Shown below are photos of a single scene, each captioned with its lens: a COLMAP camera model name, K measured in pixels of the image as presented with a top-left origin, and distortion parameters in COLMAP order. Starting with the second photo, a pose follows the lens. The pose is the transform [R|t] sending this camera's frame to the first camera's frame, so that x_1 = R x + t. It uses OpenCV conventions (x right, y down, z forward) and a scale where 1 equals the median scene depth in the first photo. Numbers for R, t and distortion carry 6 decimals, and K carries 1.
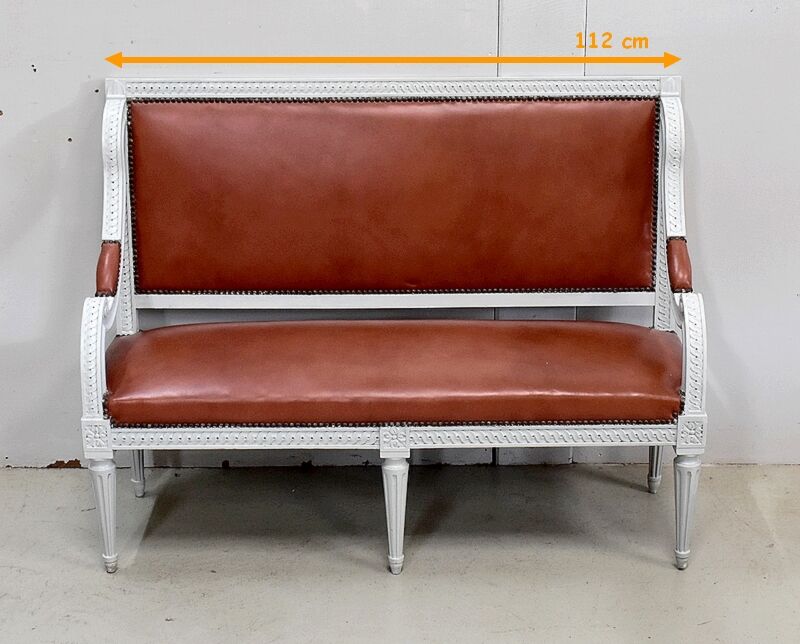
lens RADIAL K [[1525.7, 0, 401.3], [0, 1525.7, 330.5], [0, 0, 1]] dist [-0.085634, 0.000000]
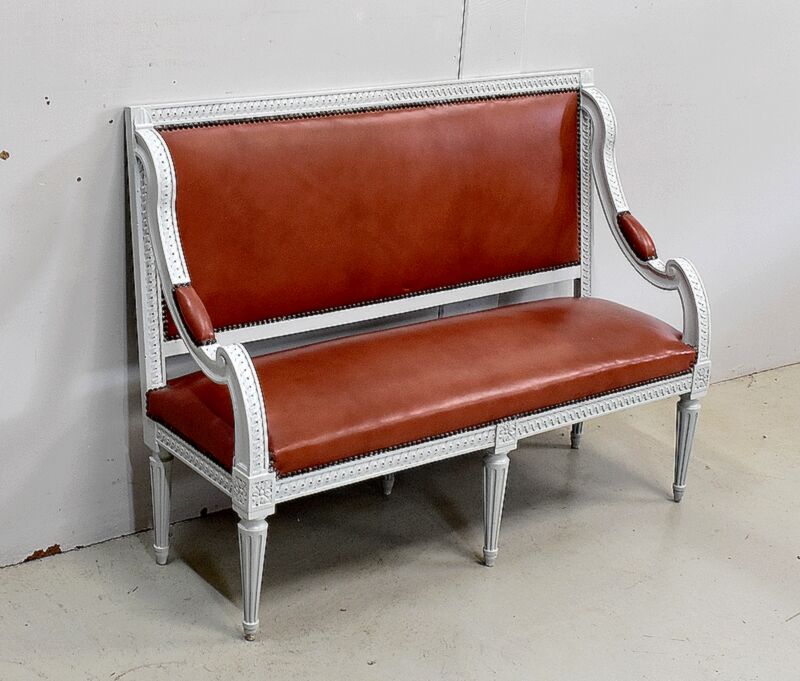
lens RADIAL K [[1588.5, 0, 399.0], [0, 1588.5, 333.7], [0, 0, 1]] dist [-0.102223, 0.000000]
pose [[0.791356, -0.154680, 0.591464, -0.639783], [0.151235, 0.986924, 0.055755, -0.061918], [-0.592355, 0.045328, 0.804401, 0.162306]]
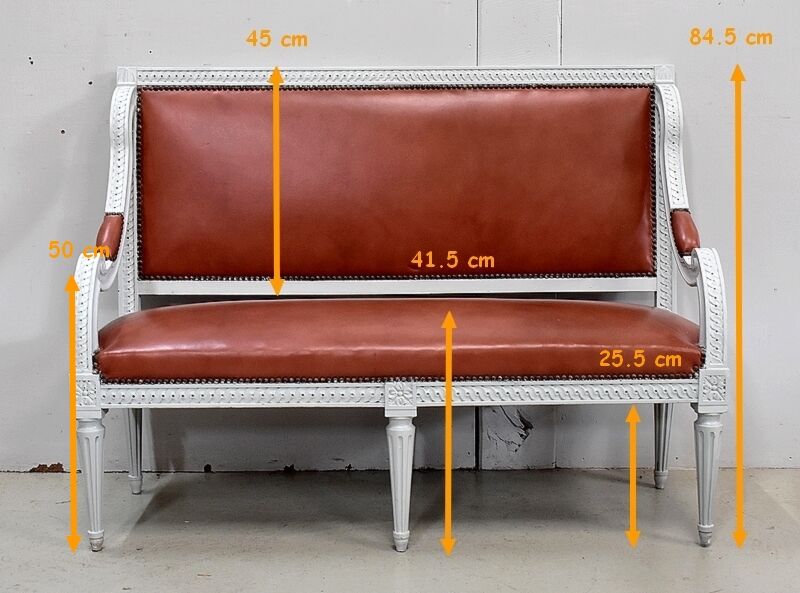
lens RADIAL K [[1144.4, 0, 387.5], [0, 1144.4, 296.6], [0, 0, 1]] dist [-0.079043, 0.000000]
pose [[0.999996, -0.000614, 0.002900, -0.013325], [0.001199, 0.978421, -0.206617, 0.146233], [-0.002710, 0.206620, 0.978418, 0.275029]]
